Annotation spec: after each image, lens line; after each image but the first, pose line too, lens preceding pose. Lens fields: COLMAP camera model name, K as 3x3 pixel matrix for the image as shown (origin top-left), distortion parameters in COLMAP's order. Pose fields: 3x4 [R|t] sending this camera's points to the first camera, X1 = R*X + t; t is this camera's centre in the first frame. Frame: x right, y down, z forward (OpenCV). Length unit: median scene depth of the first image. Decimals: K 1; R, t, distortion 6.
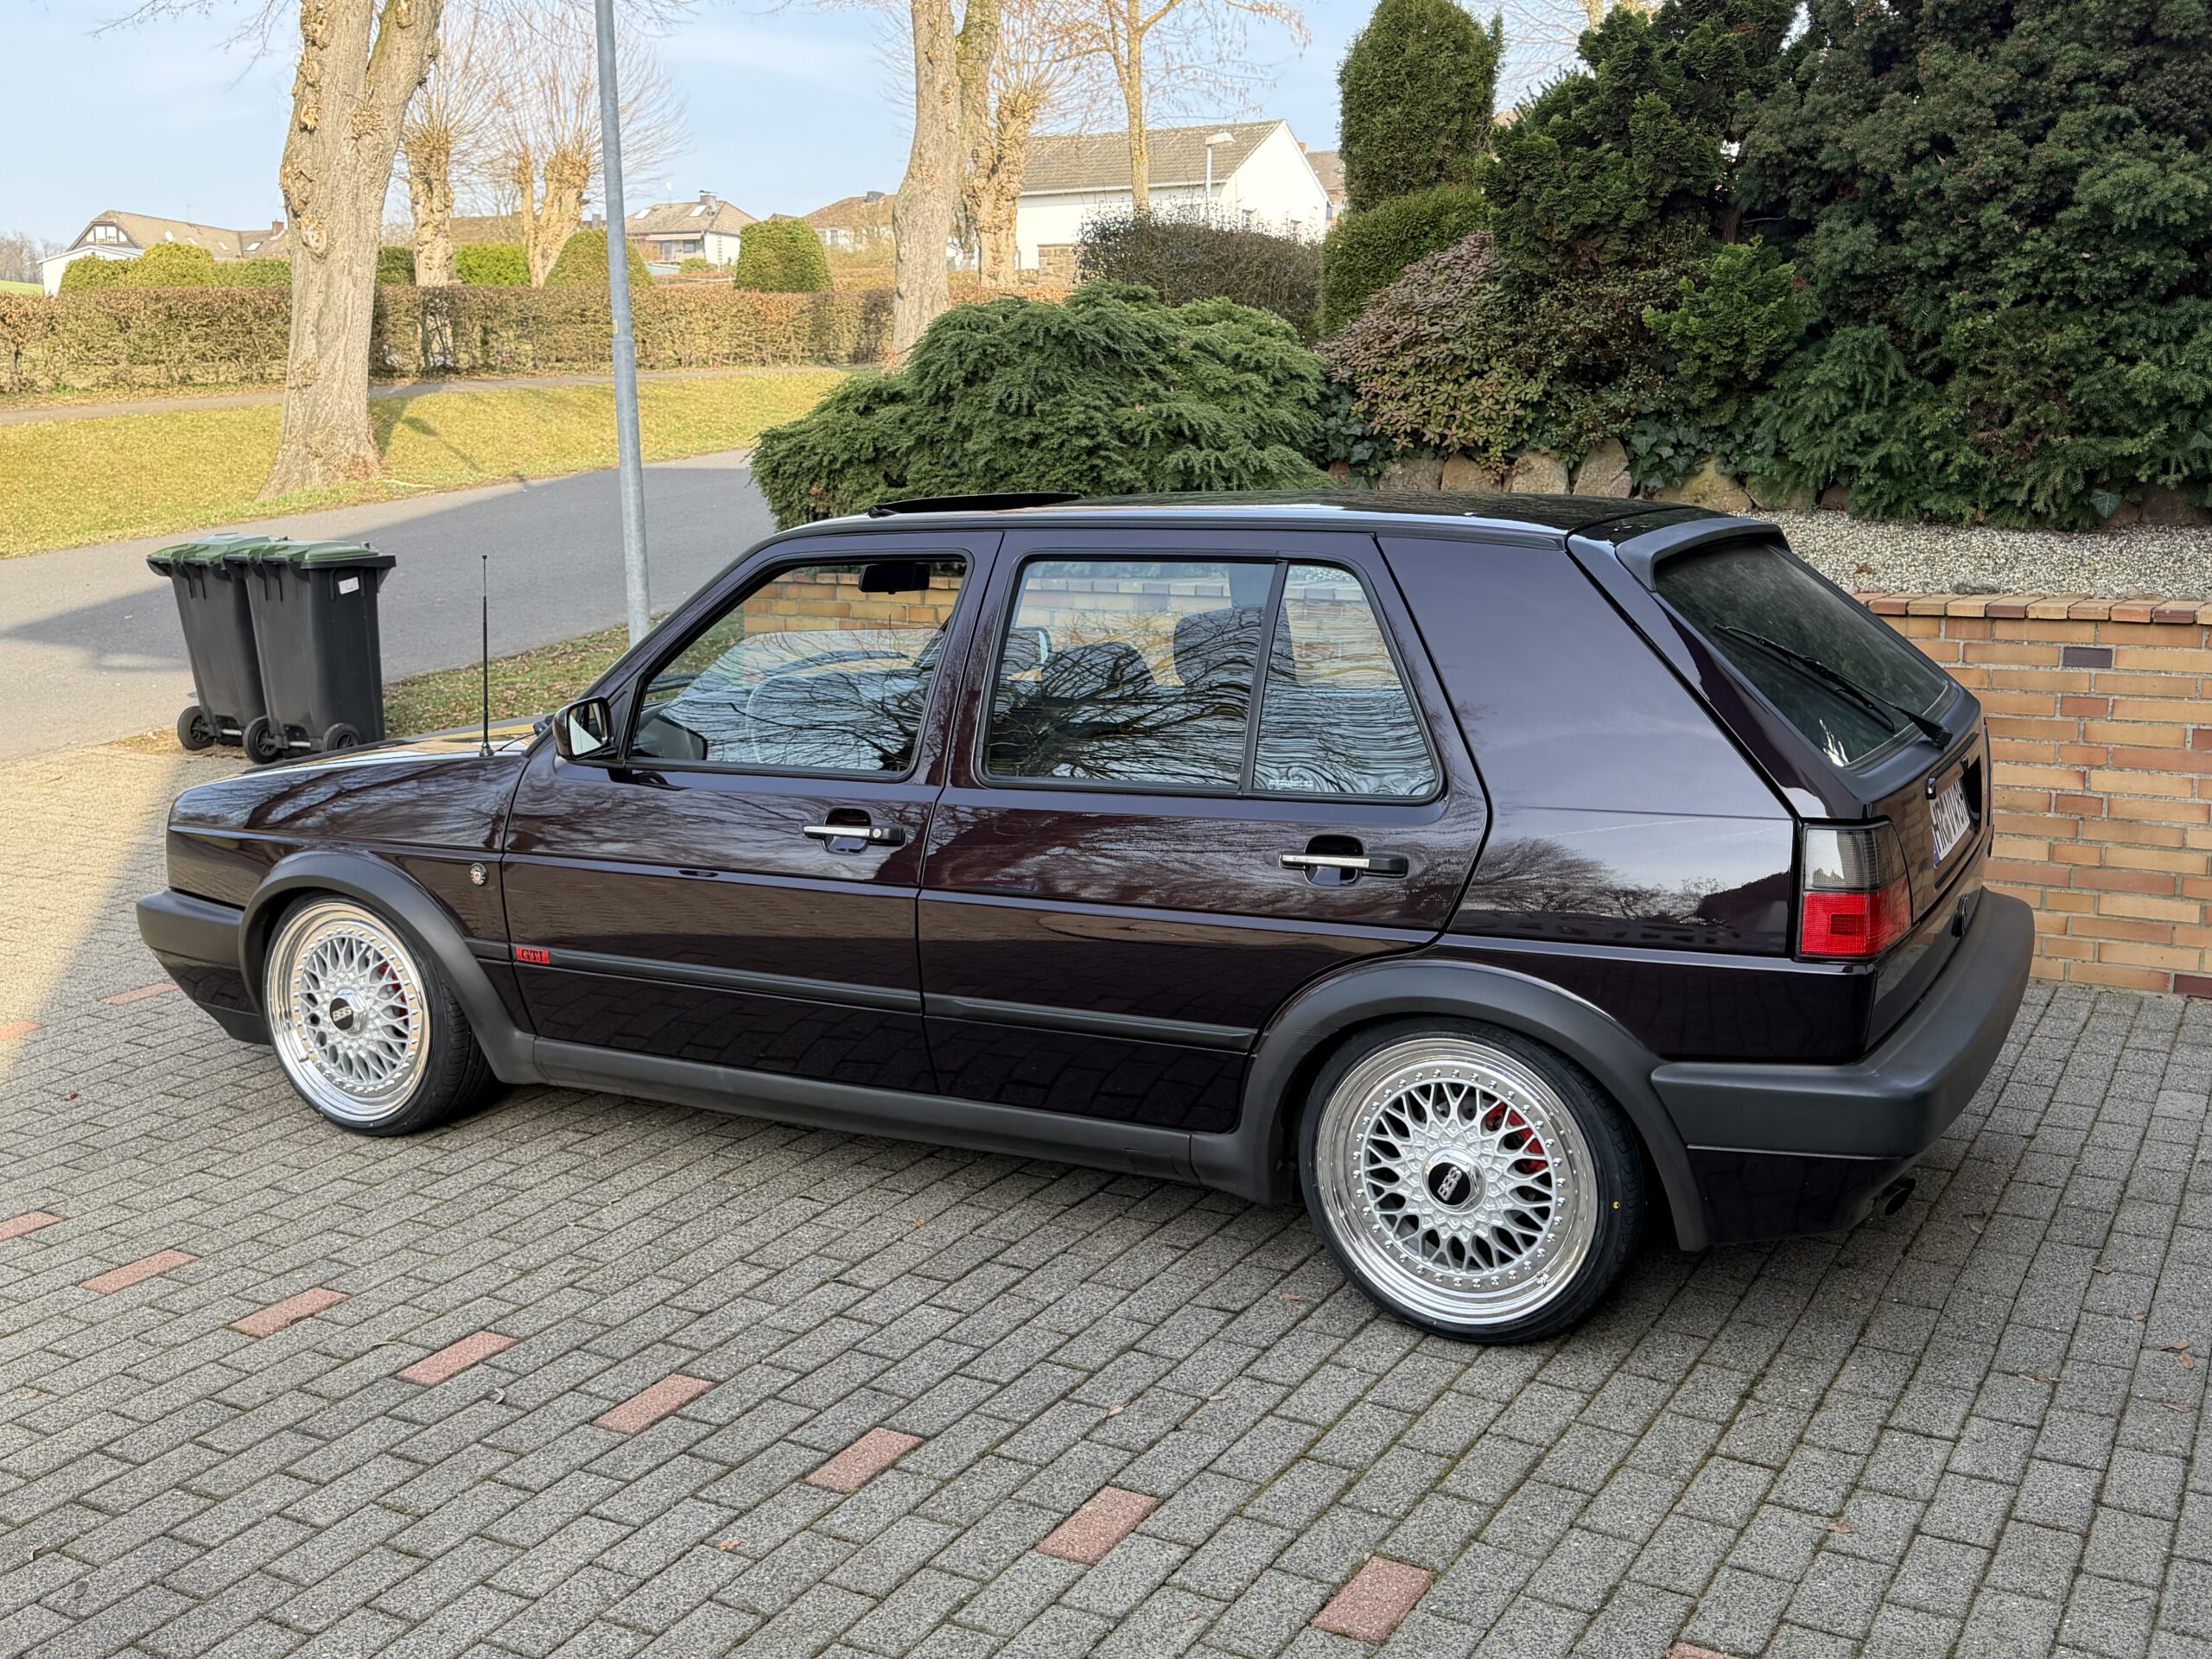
lens RADIAL K [[2168.1, 0, 1106.0], [0, 2168.1, 829.5], [0, 0, 1]] dist [0.170461, -0.361728]
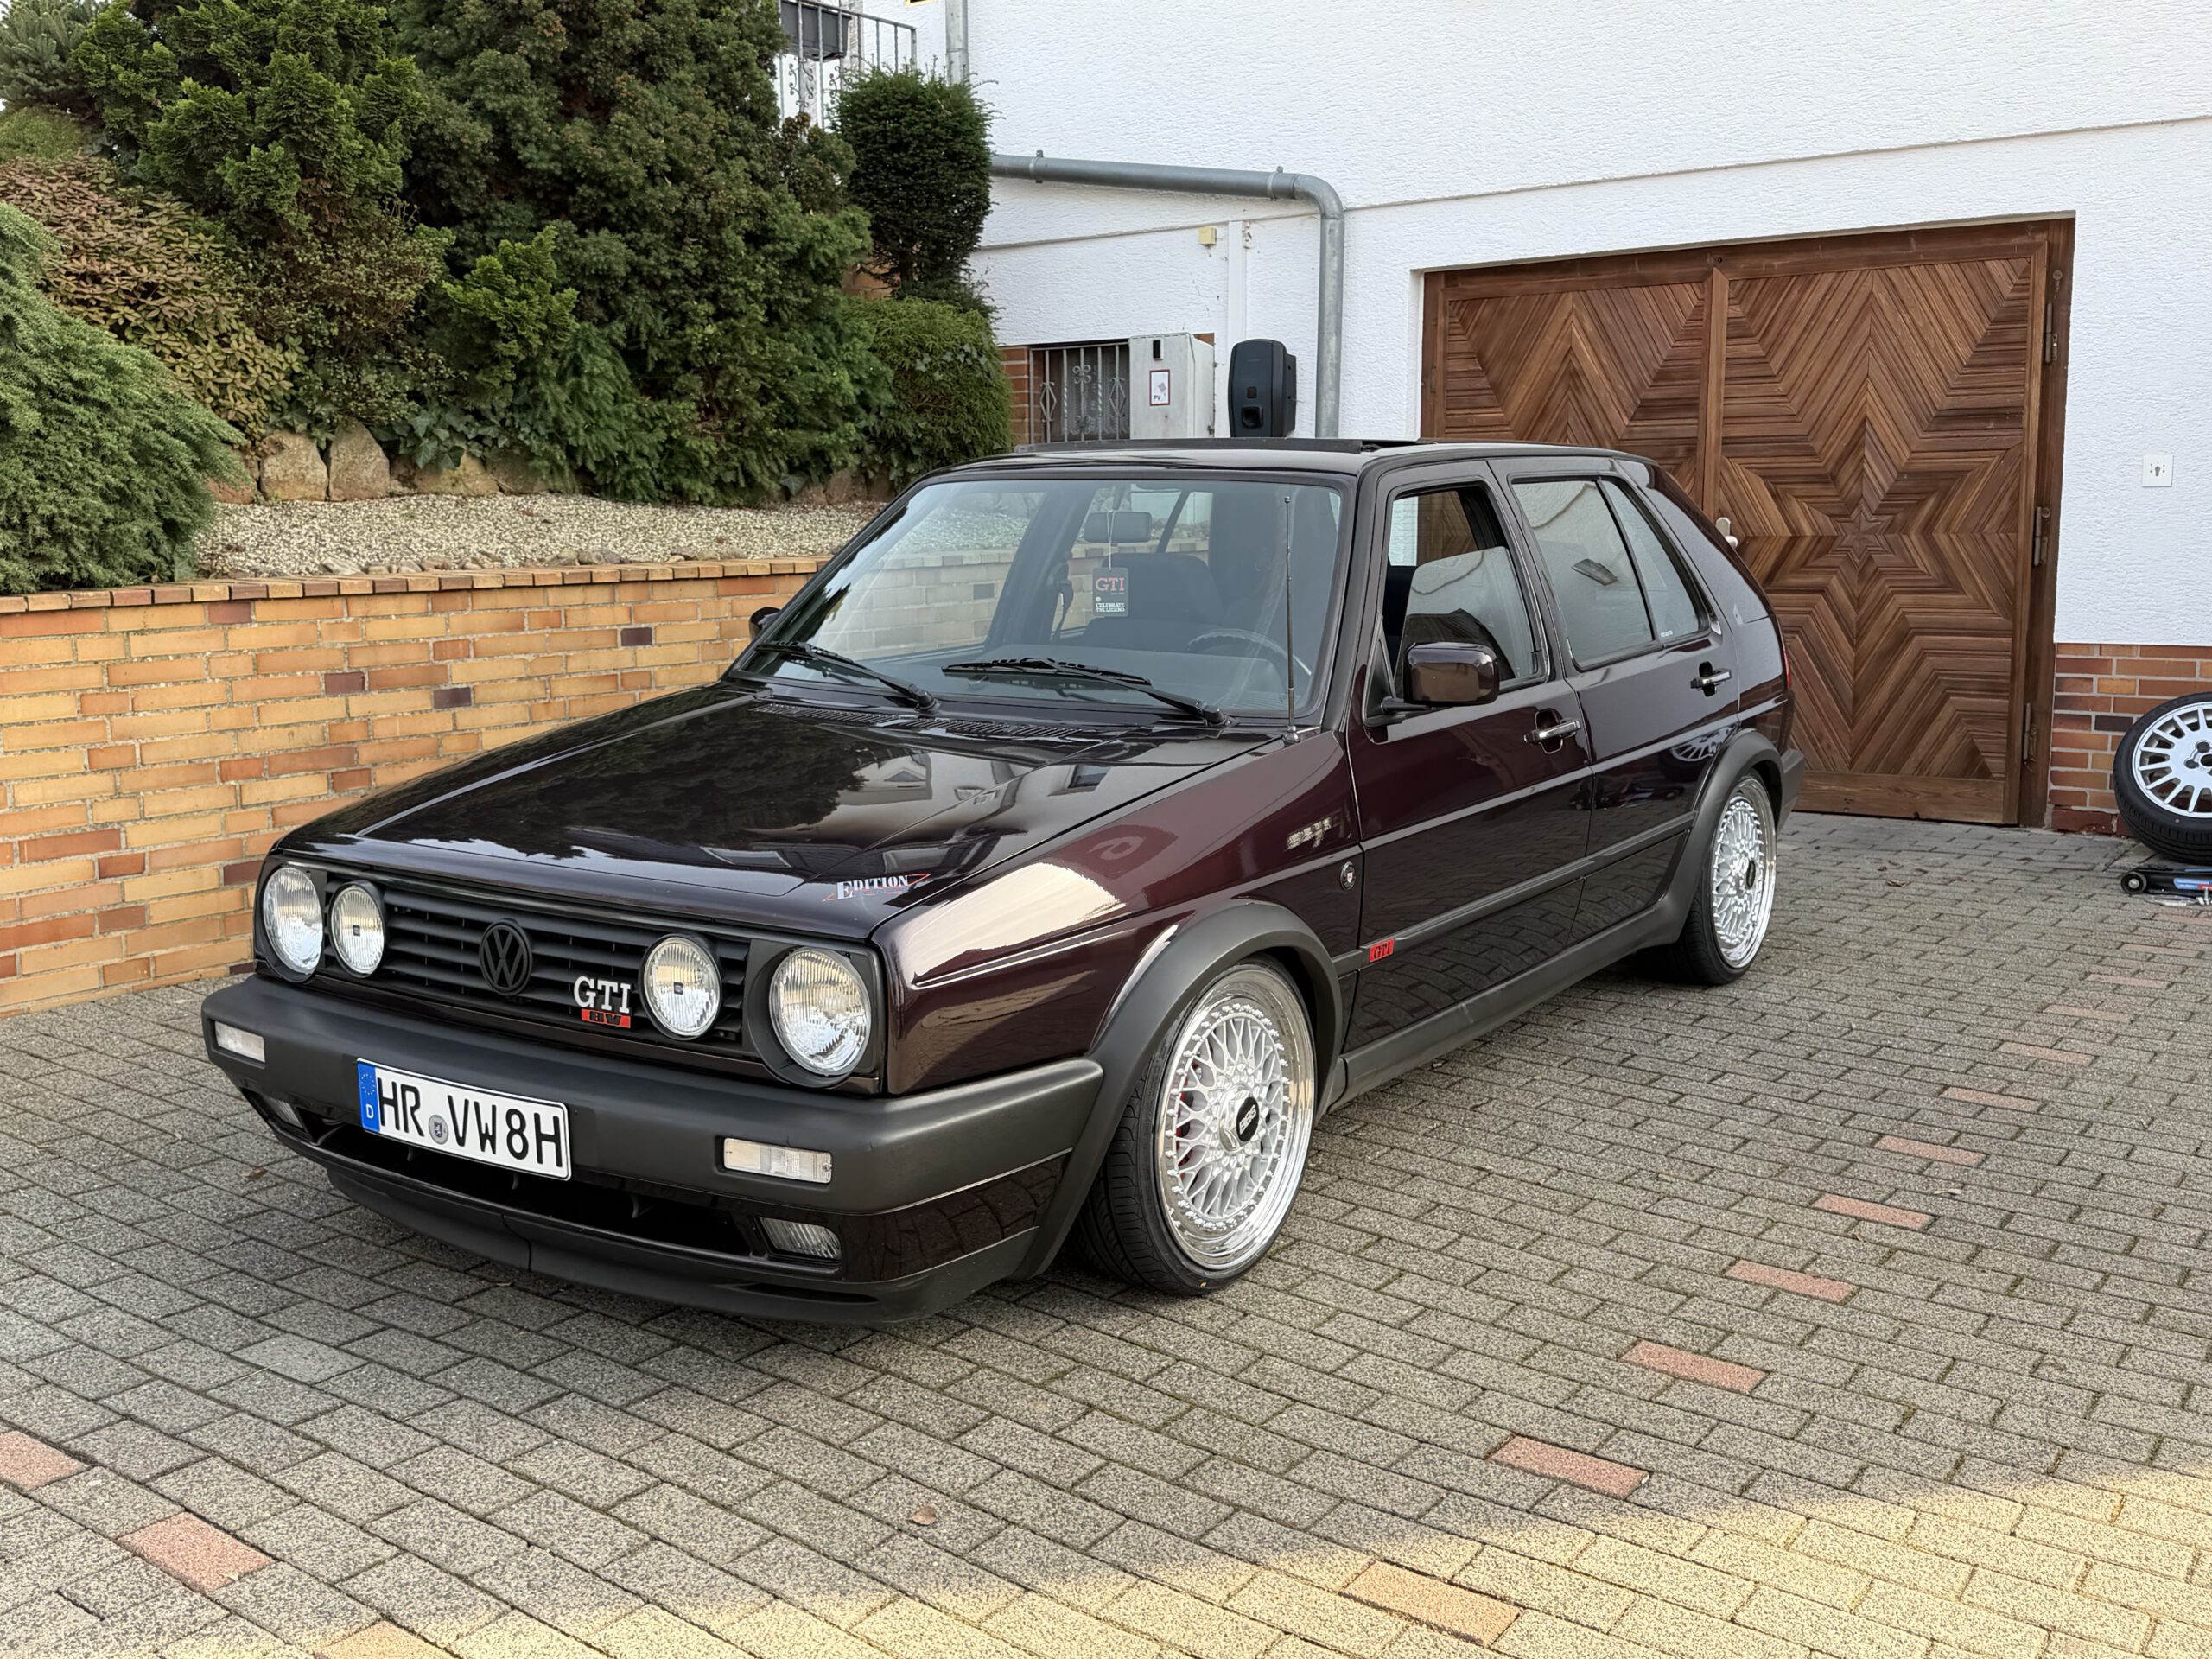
lens RADIAL K [[2160.9, 0, 1133.7], [0, 2160.9, 826.4], [0, 0, 1]] dist [0.186536, -0.436489]
pose [[0.095123, -0.152099, 0.983777, -1.116680], [0.180484, 0.974515, 0.133216, -0.124237], [-0.978967, 0.164884, 0.120150, 0.985561]]
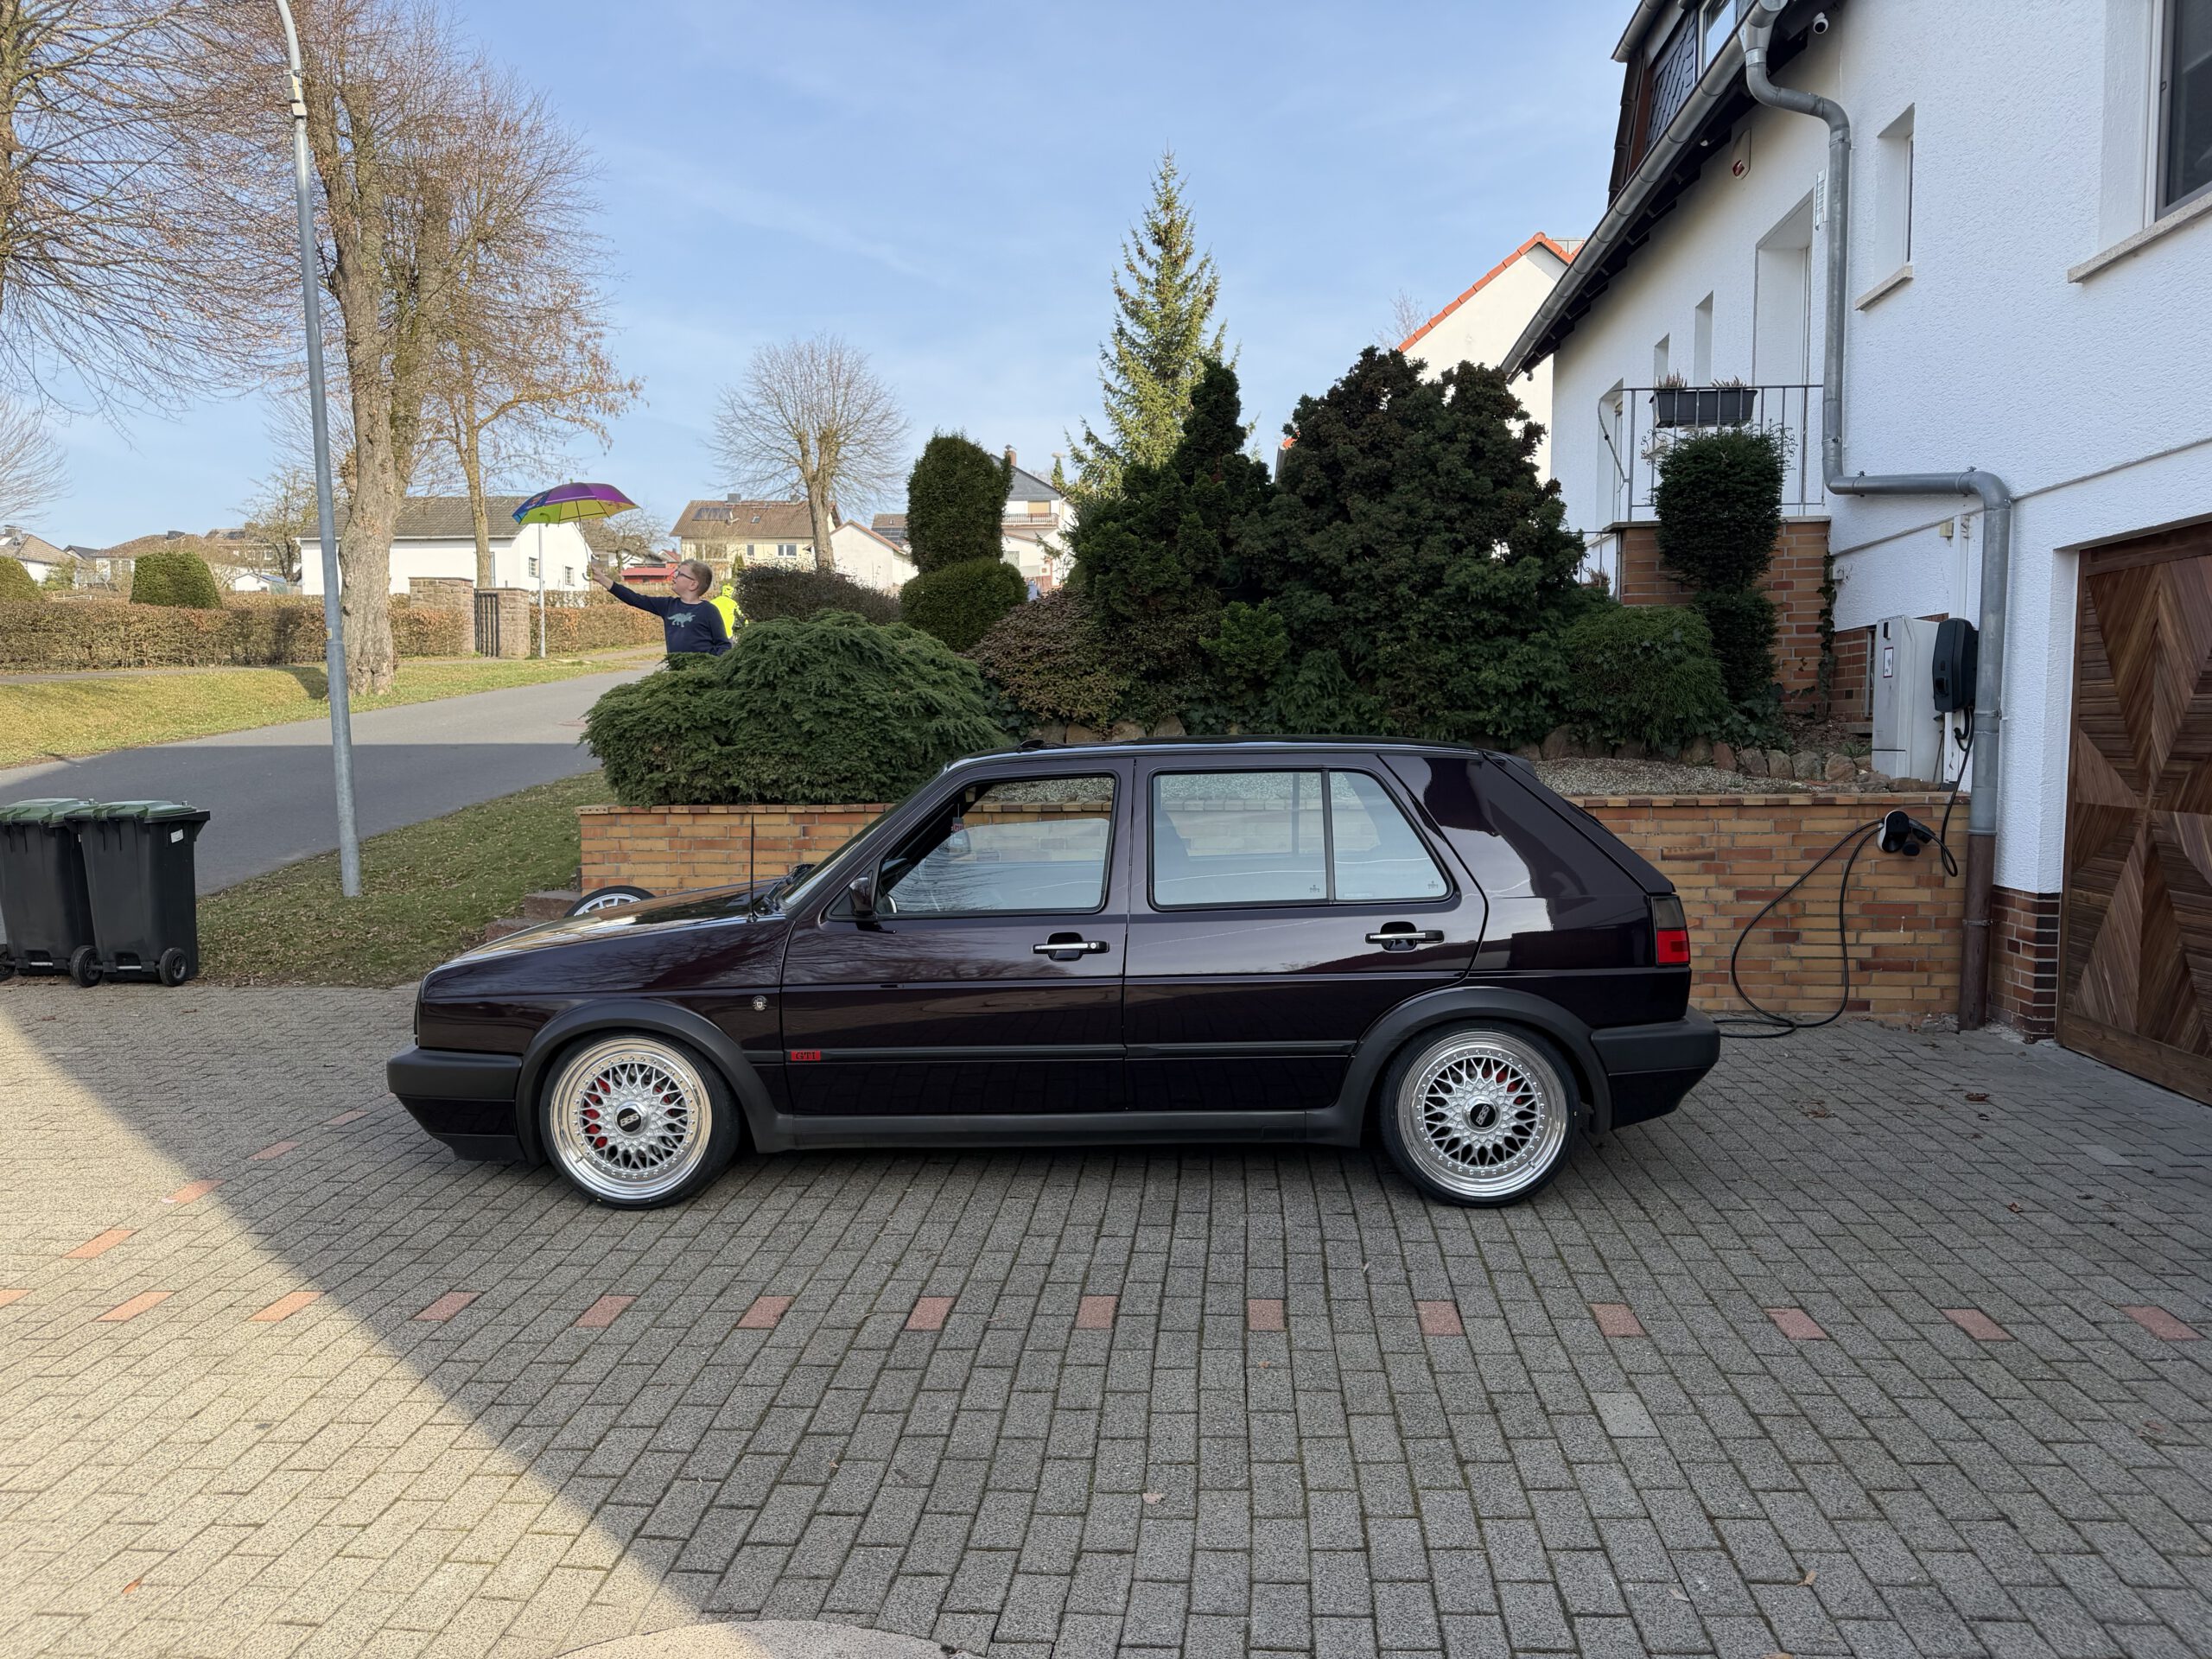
lens RADIAL K [[1542.2, 0, 1115.8], [0, 1542.2, 825.3], [0, 0, 1]] dist [0.170956, -0.365365]
pose [[0.902173, -0.033502, 0.430072, -0.514383], [0.081583, 0.992238, -0.093846, 0.018910], [-0.423590, 0.119752, 0.897904, -0.029255]]
